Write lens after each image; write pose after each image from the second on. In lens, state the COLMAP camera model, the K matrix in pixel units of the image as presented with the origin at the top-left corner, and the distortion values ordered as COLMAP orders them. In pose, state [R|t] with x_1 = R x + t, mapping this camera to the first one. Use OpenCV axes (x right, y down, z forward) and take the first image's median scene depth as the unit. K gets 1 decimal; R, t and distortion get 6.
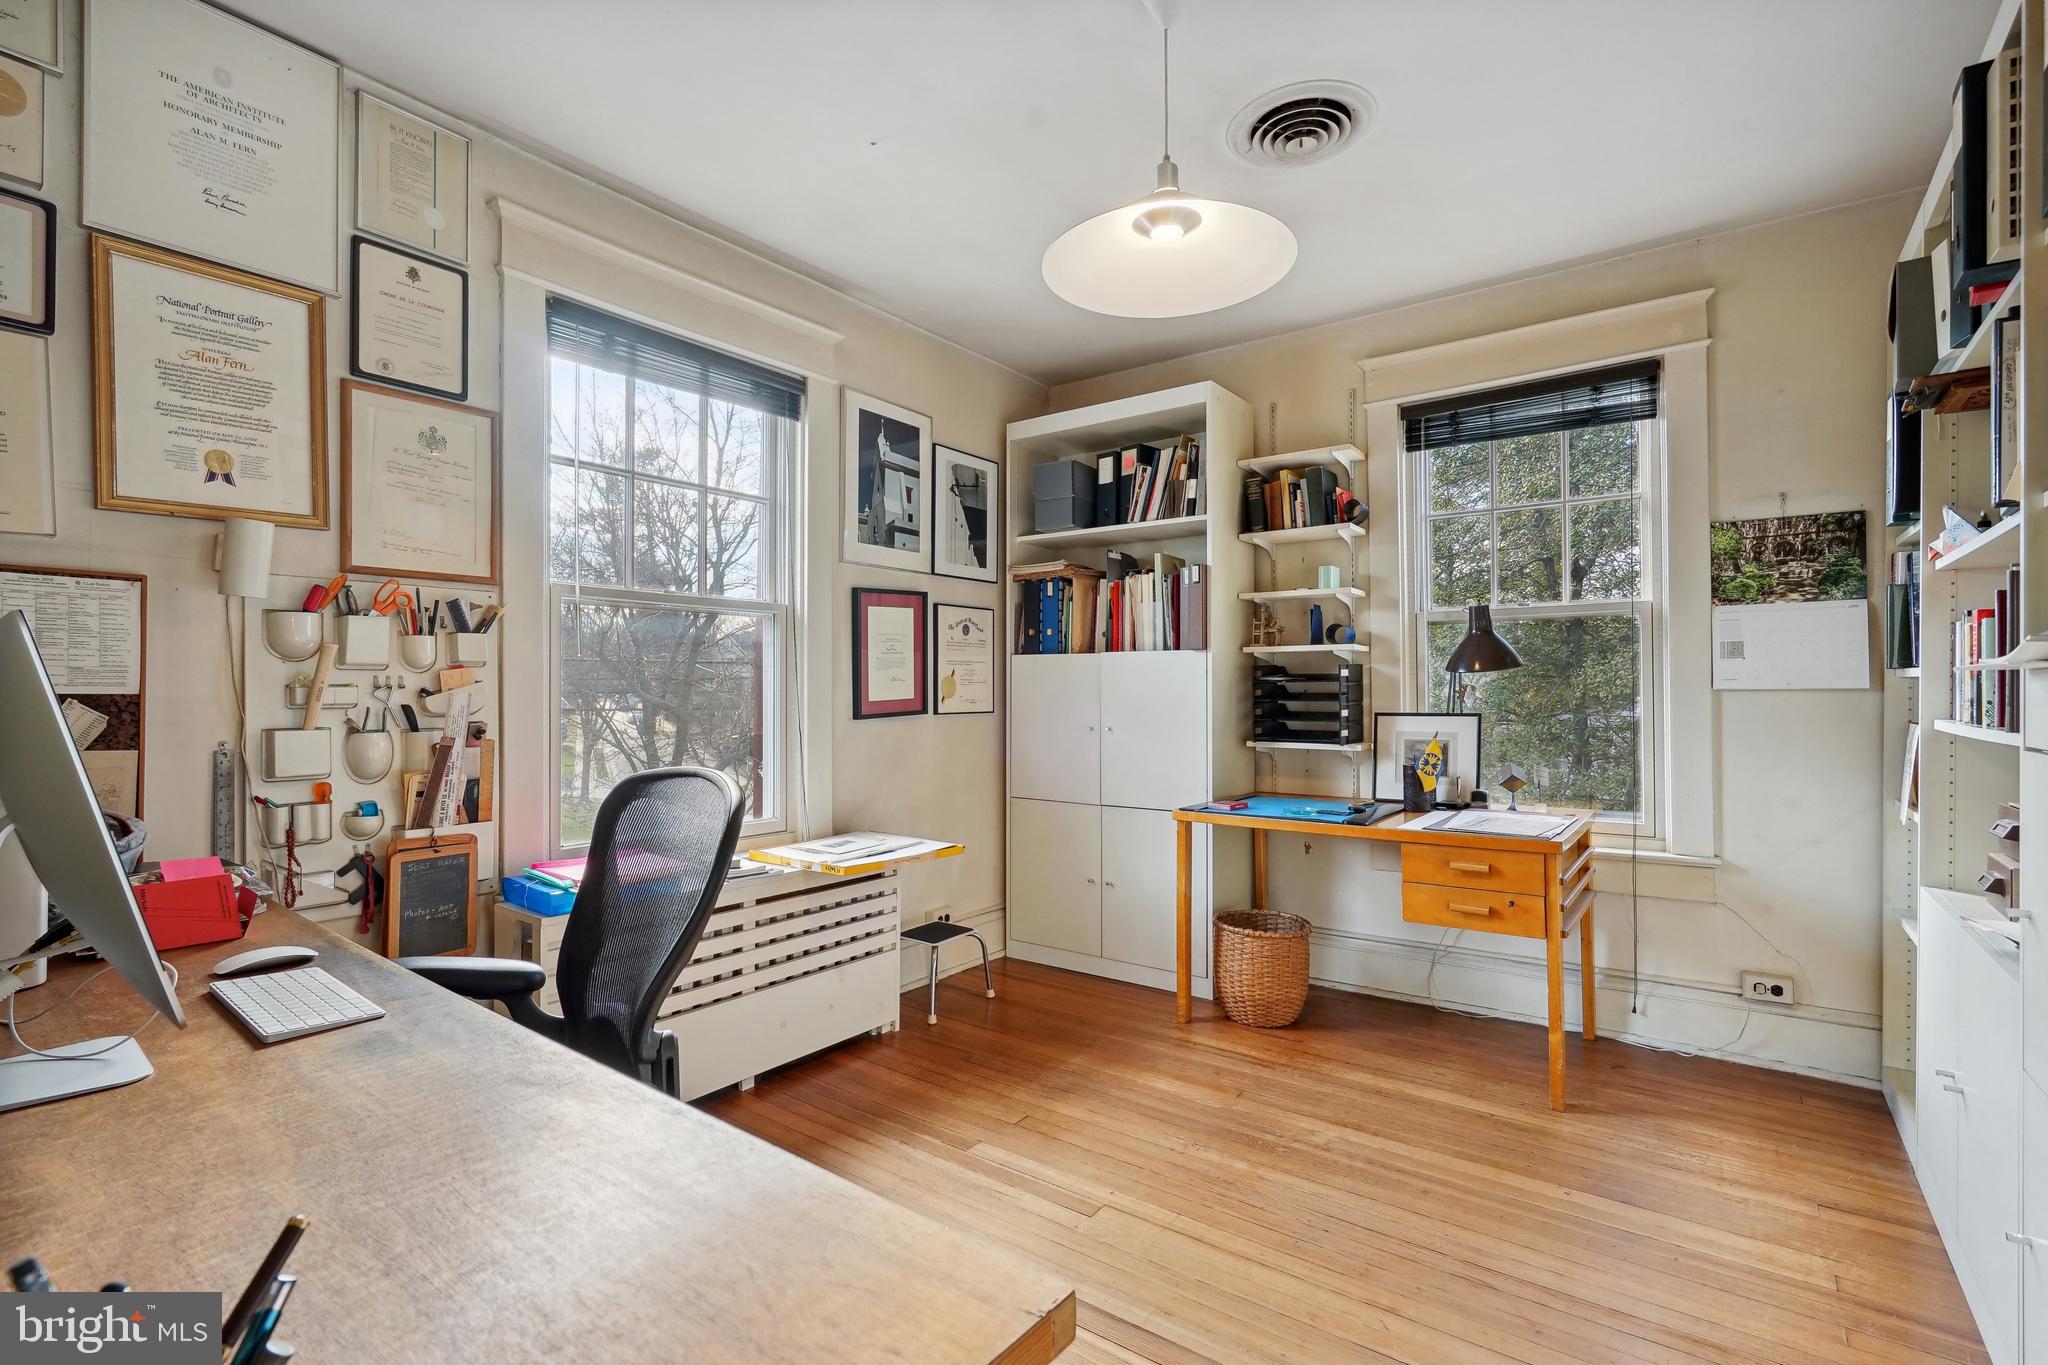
lens RADIAL K [[939.3, 0, 1012.4], [0, 939.3, 695.6], [0, 0, 1]] dist [-0.001412, 0.000499]
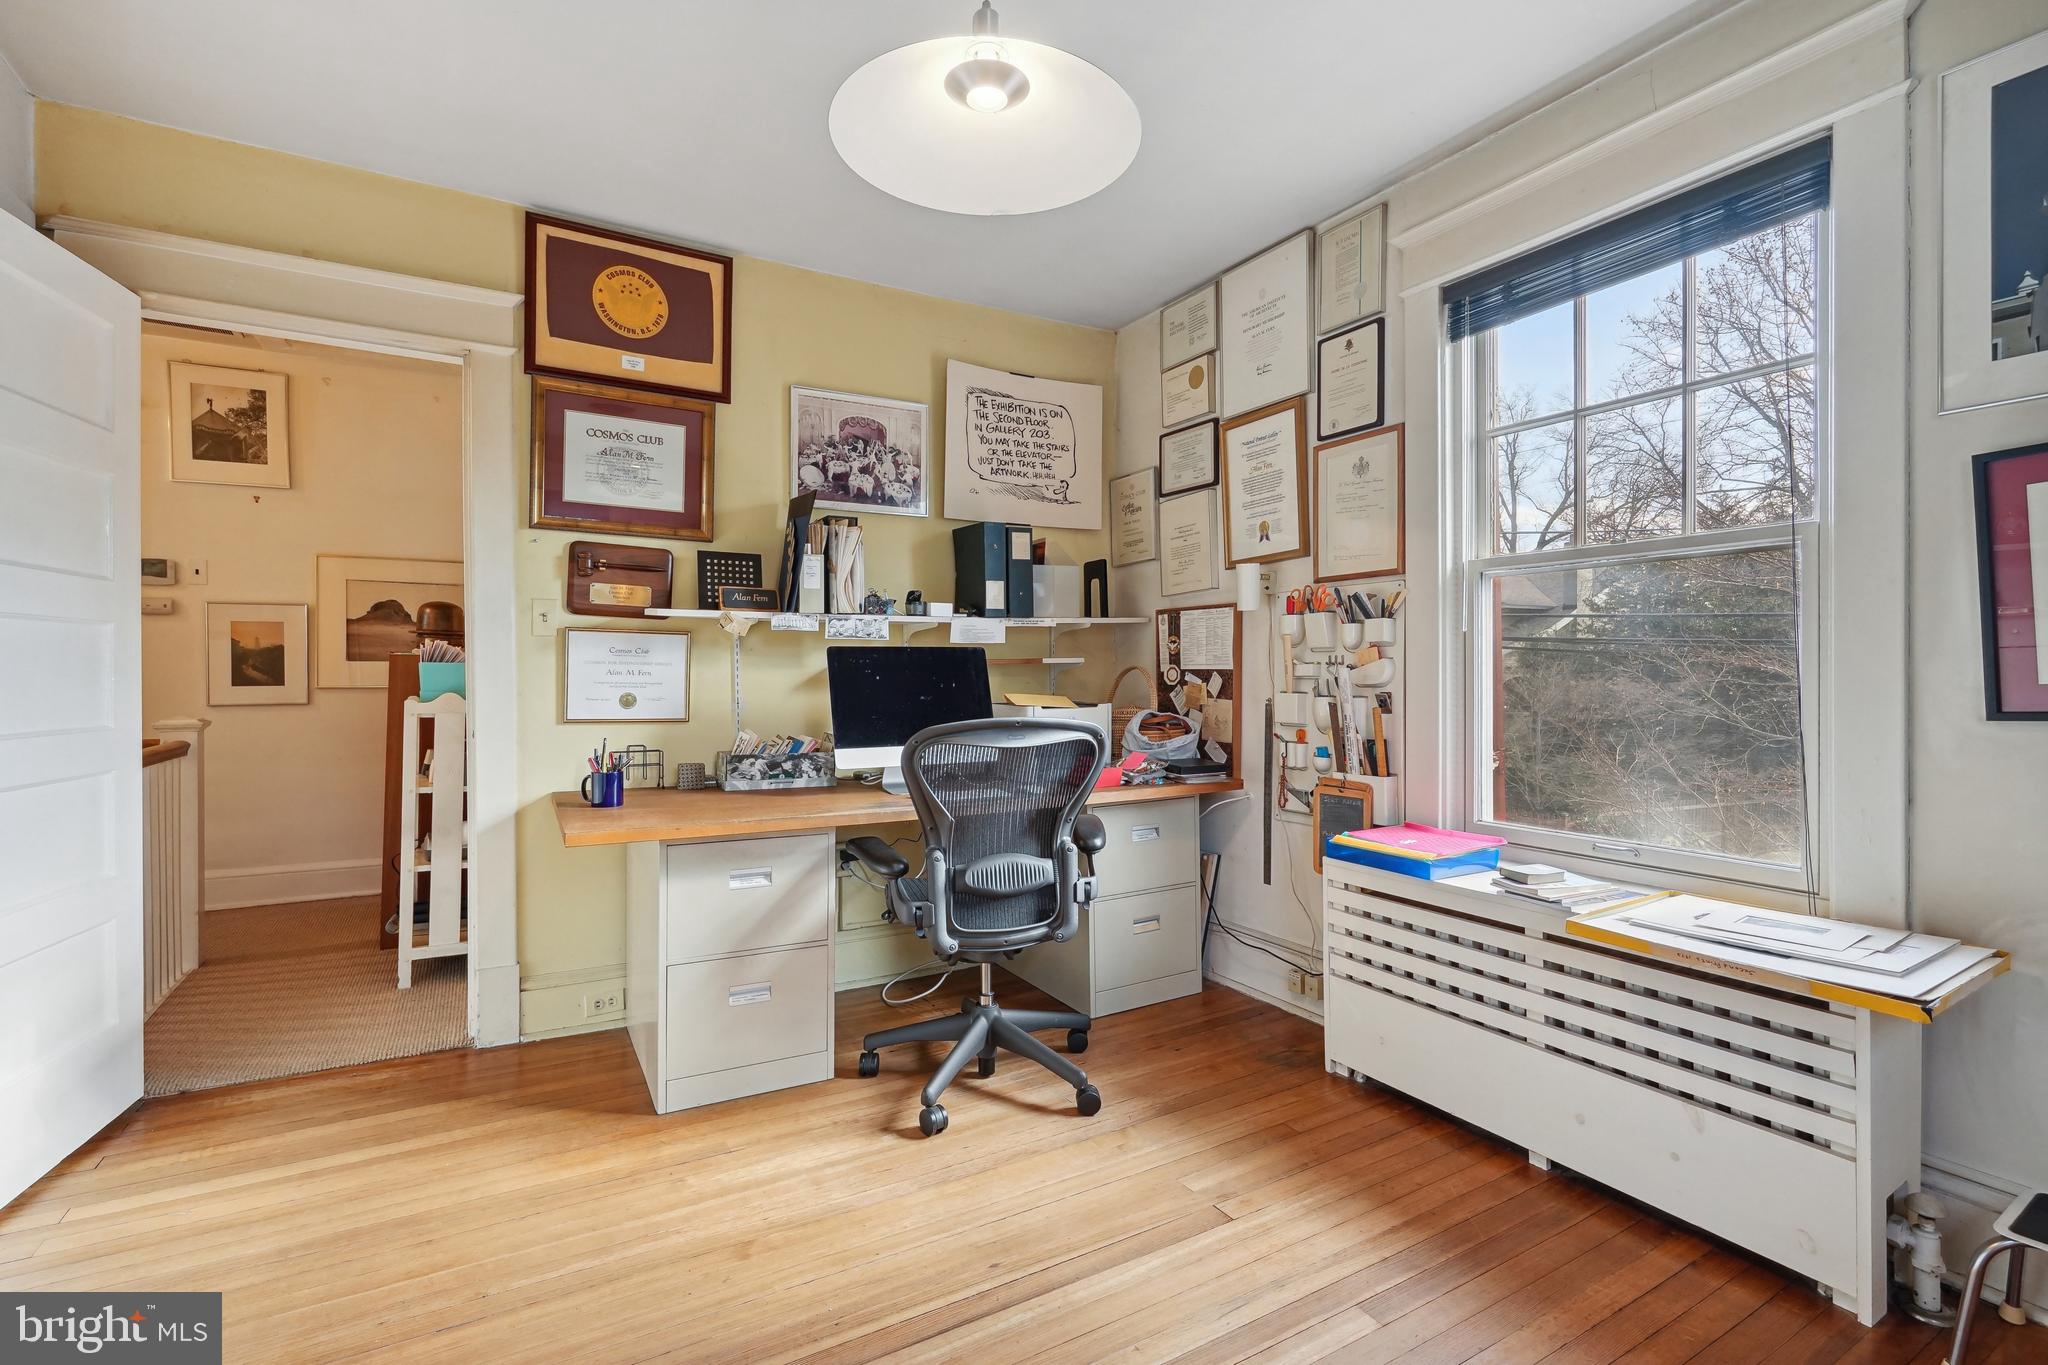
lens RADIAL K [[939.3, 0, 1011.7], [0, 939.3, 666.3], [0, 0, 1]] dist [-0.001412, 0.000499]
pose [[-0.380679, 0.001609, -0.924706, 0.721176], [0.000862, 0.999999, 0.001385, -0.007107], [0.924707, -0.000270, -0.380679, 1.034968]]
